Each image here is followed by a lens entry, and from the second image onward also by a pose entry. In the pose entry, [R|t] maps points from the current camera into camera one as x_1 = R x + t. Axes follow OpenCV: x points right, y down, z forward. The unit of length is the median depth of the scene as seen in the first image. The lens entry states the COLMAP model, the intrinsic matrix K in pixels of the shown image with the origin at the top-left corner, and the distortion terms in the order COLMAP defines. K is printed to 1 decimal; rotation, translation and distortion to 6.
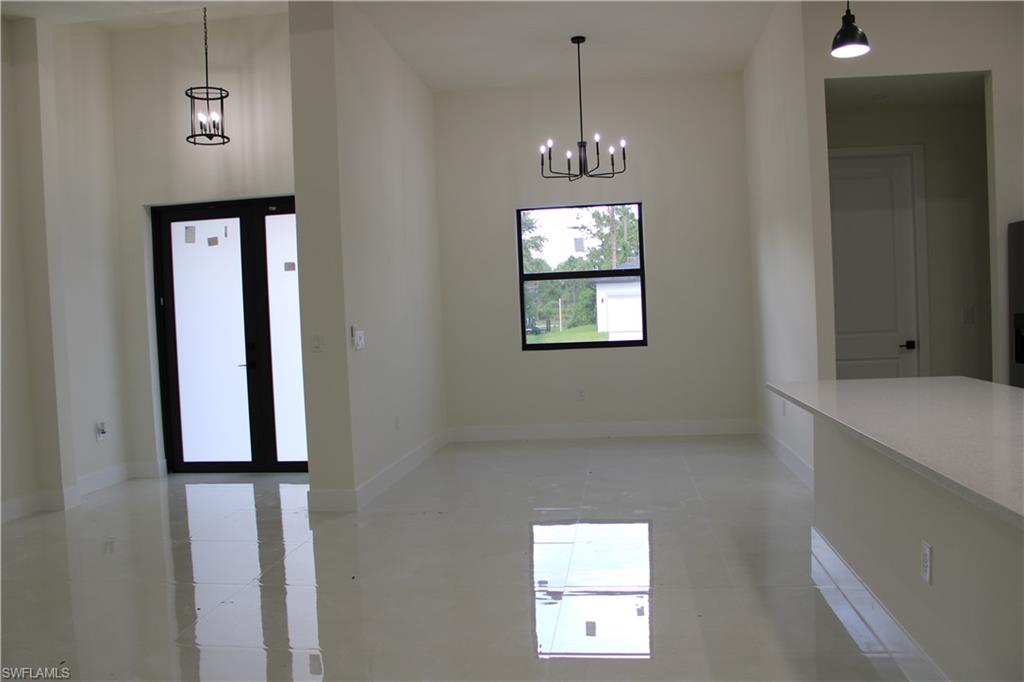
lens RADIAL K [[850.7, 0, 512.0], [0, 850.7, 341.0], [0, 0, 1]] dist [-0.169224, 0.179985]
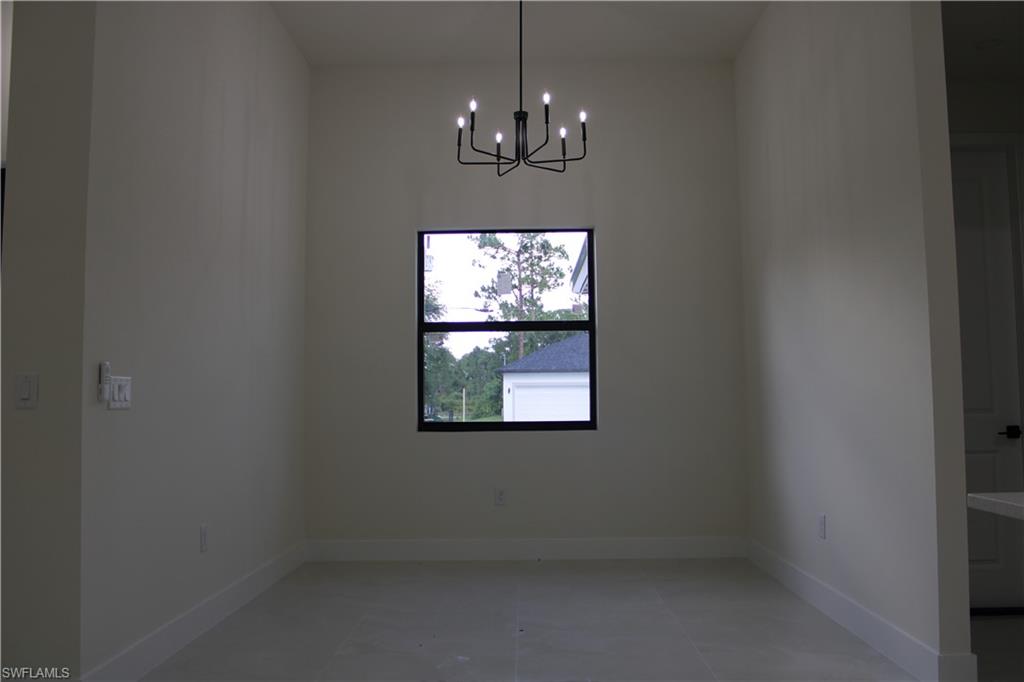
lens RADIAL K [[850.7, 0, 512.0], [0, 850.7, 341.0], [0, 0, 1]] dist [-0.169224, 0.179985]
pose [[0.992947, 0.041253, 0.111153, 0.008156], [-0.028893, 0.993445, -0.110601, 0.012138], [-0.114987, 0.106610, 0.987630, 0.293879]]
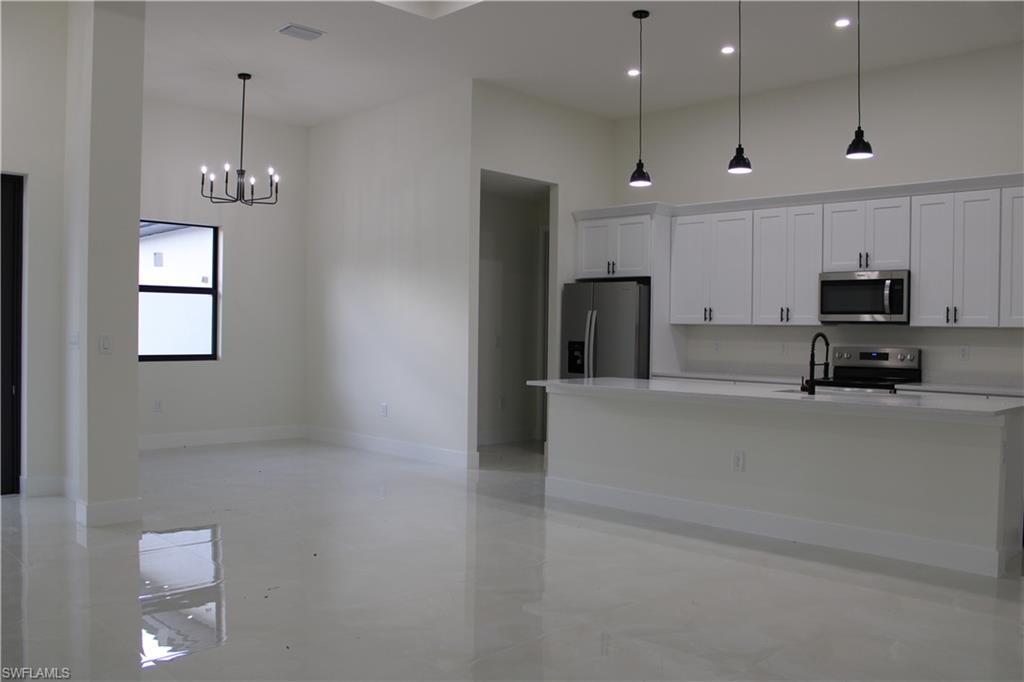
lens RADIAL K [[850.7, 0, 512.0], [0, 850.7, 341.0], [0, 0, 1]] dist [-0.169224, 0.179985]
pose [[0.617562, 0.039460, 0.785531, -0.428728], [-0.012652, 0.999110, -0.040243, 0.018882], [-0.786420, 0.014914, 0.617512, 0.048628]]
